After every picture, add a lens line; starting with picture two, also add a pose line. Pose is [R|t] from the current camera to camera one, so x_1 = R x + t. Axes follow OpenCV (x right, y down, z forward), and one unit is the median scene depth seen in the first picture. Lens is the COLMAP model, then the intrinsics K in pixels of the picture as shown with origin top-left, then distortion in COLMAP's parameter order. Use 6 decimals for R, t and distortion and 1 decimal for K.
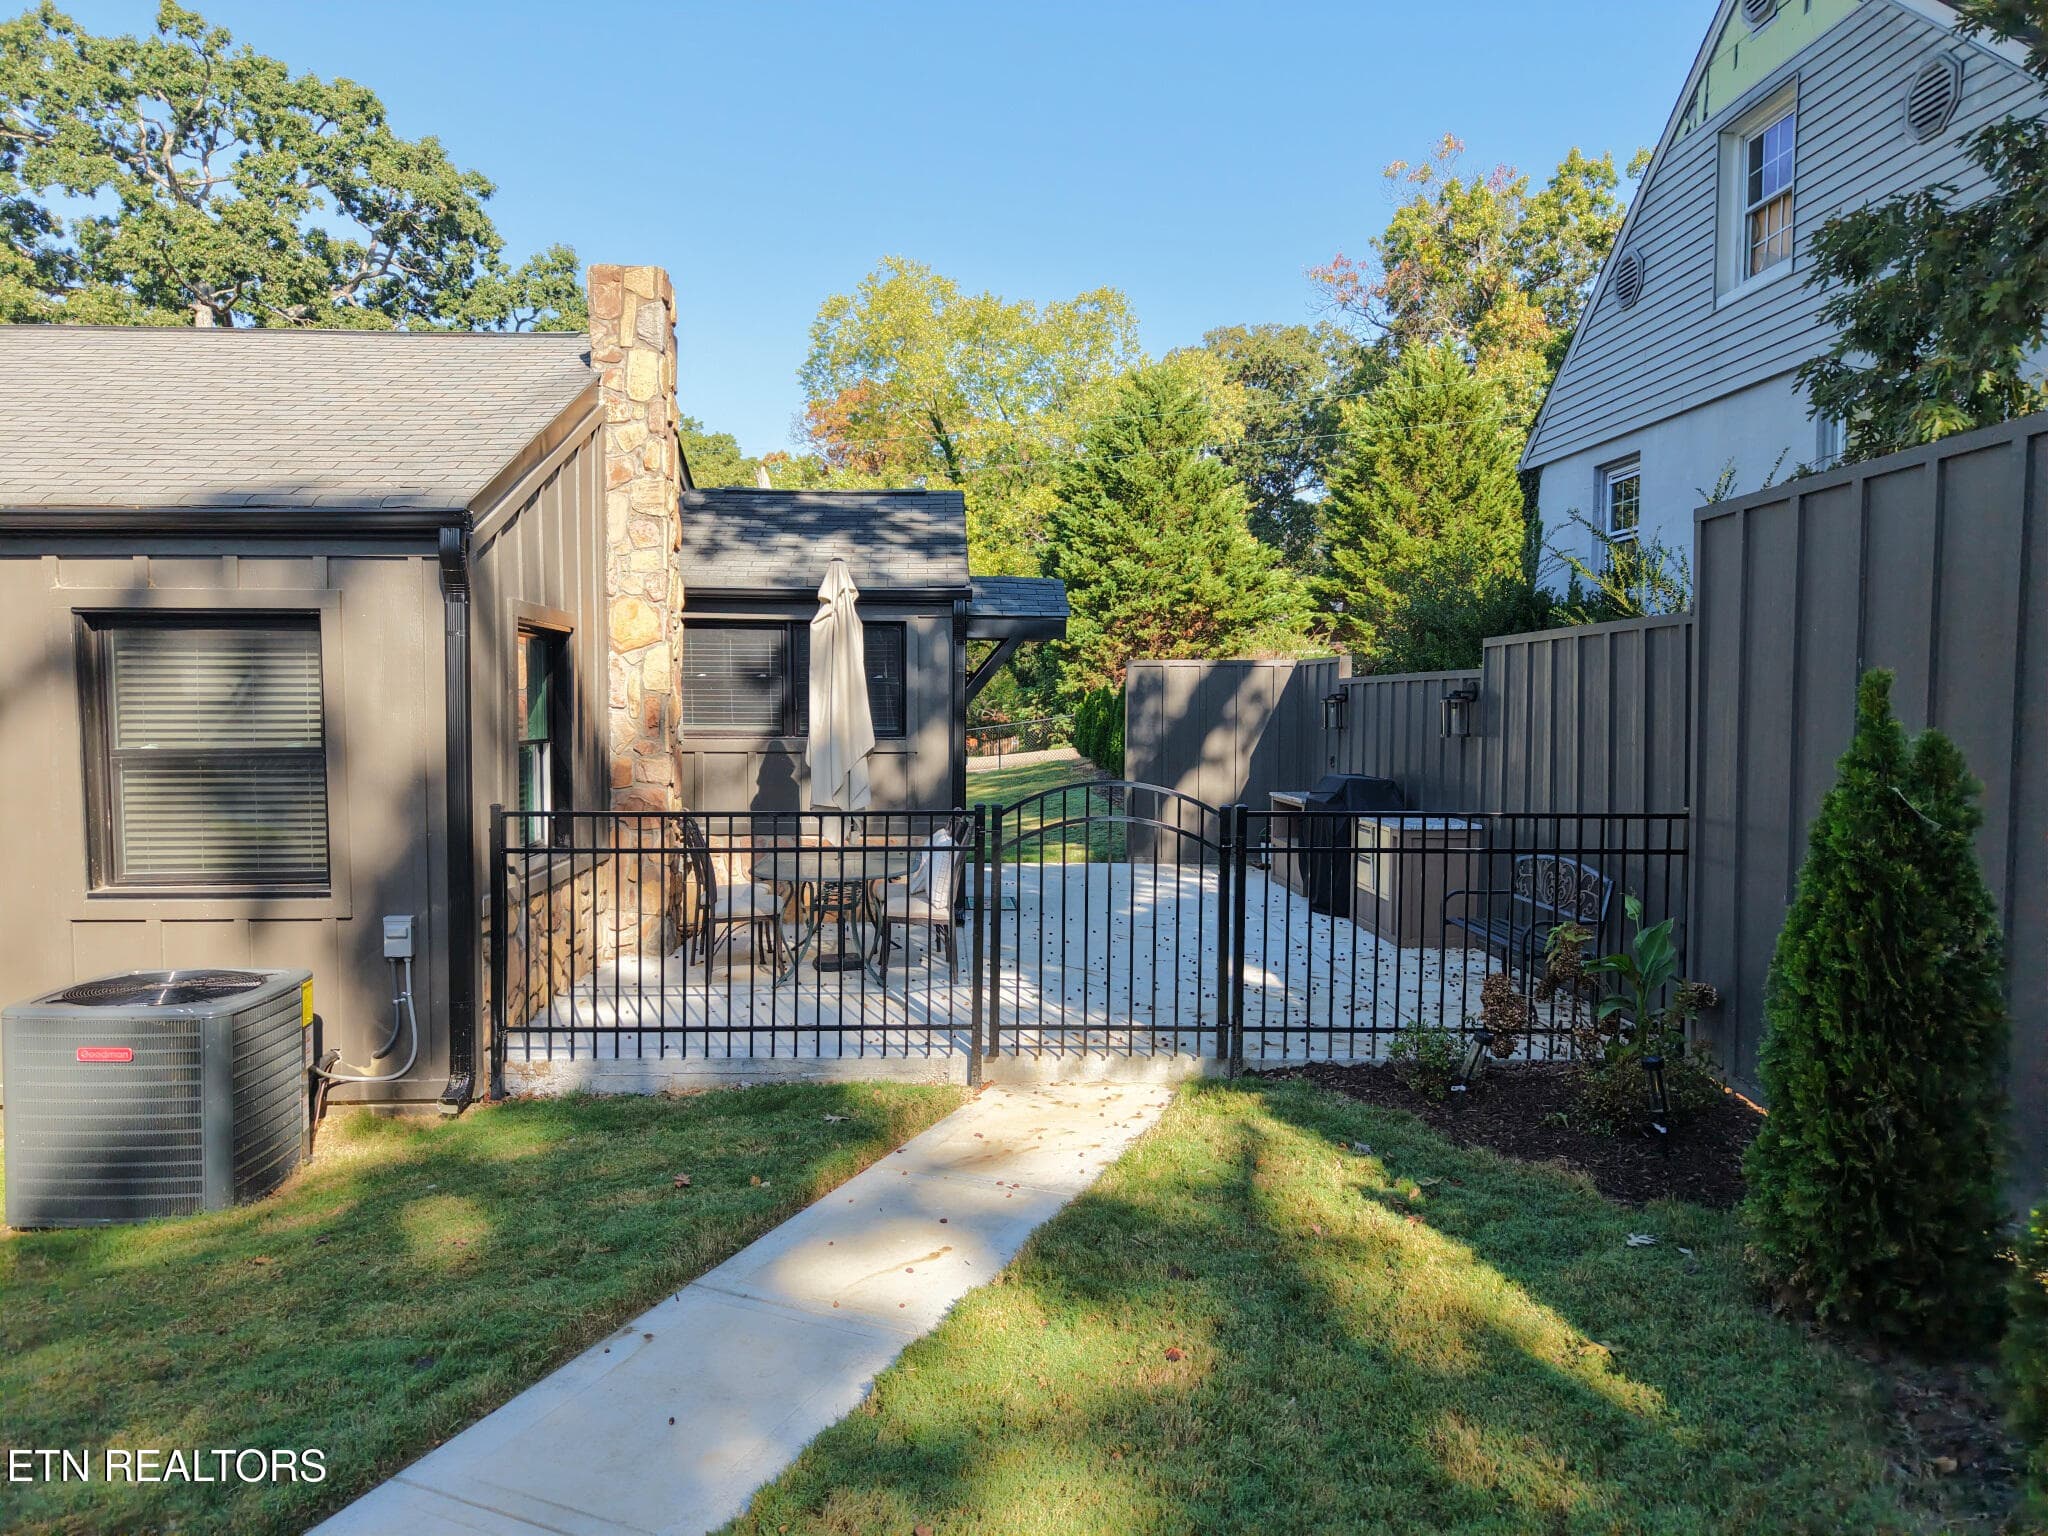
lens RADIAL K [[1373.1, 0, 1017.6], [0, 1373.1, 771.1], [0, 0, 1]] dist [0.012749, -0.013724]
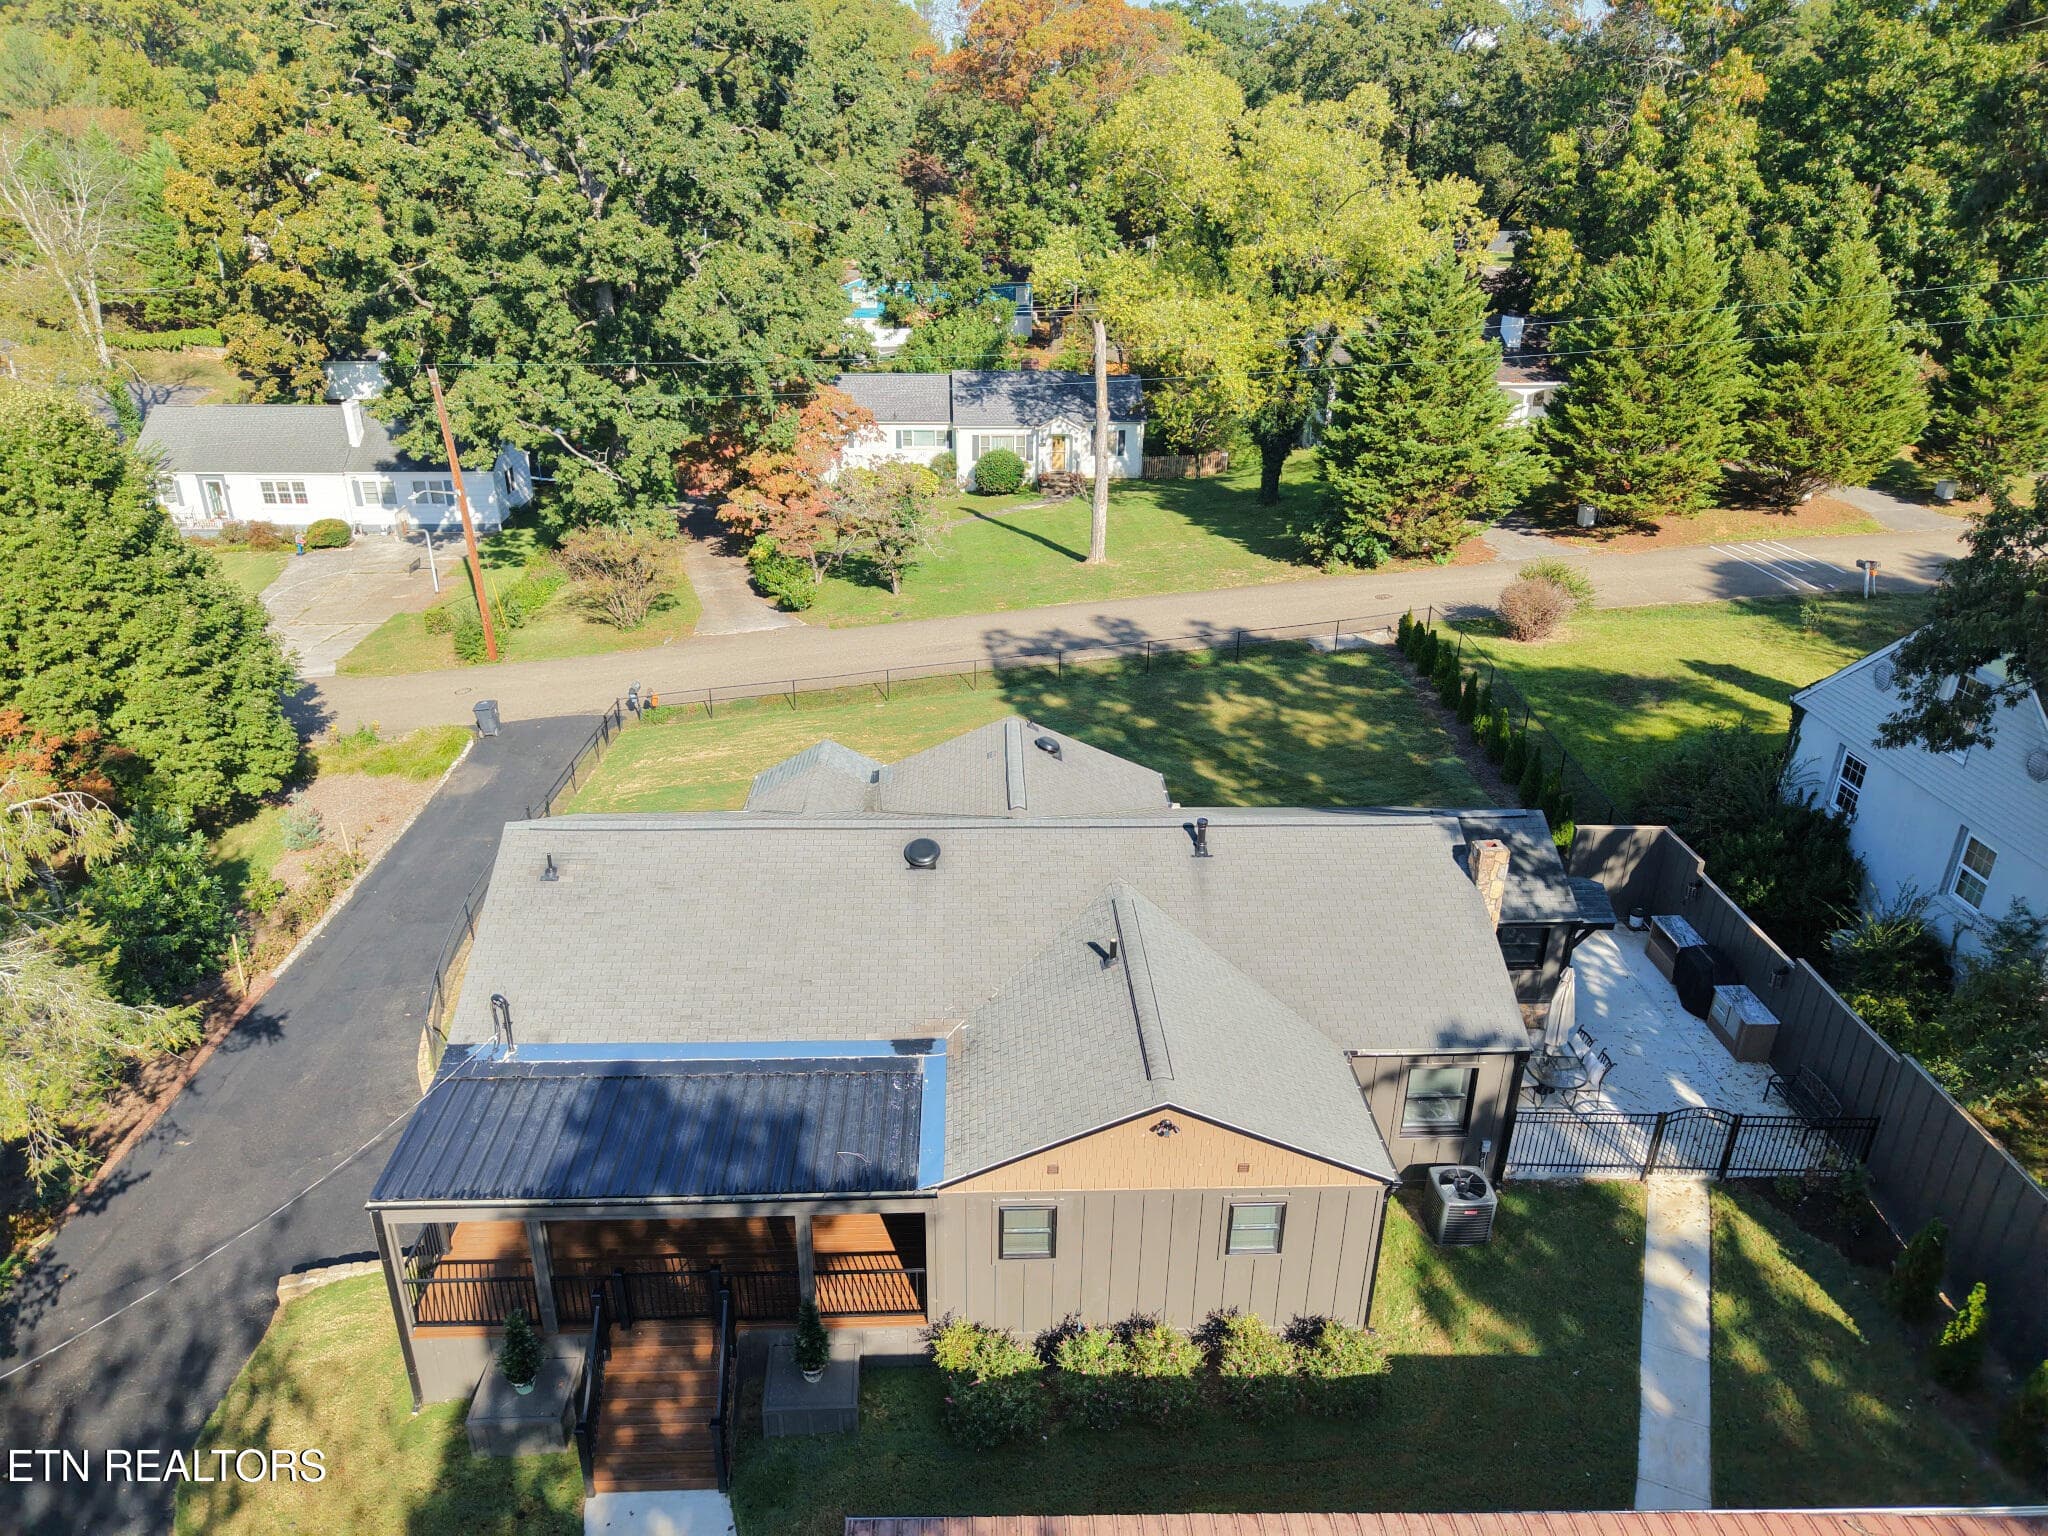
lens RADIAL K [[1373.1, 0, 1032.8], [0, 1373.1, 776.8], [0, 0, 1]] dist [0.012749, -0.013724]
pose [[0.999916, 0.012823, -0.001815, -0.880075], [-0.011183, 0.925558, 0.378441, -1.126418], [0.006533, -0.378389, 0.925624, -1.001730]]
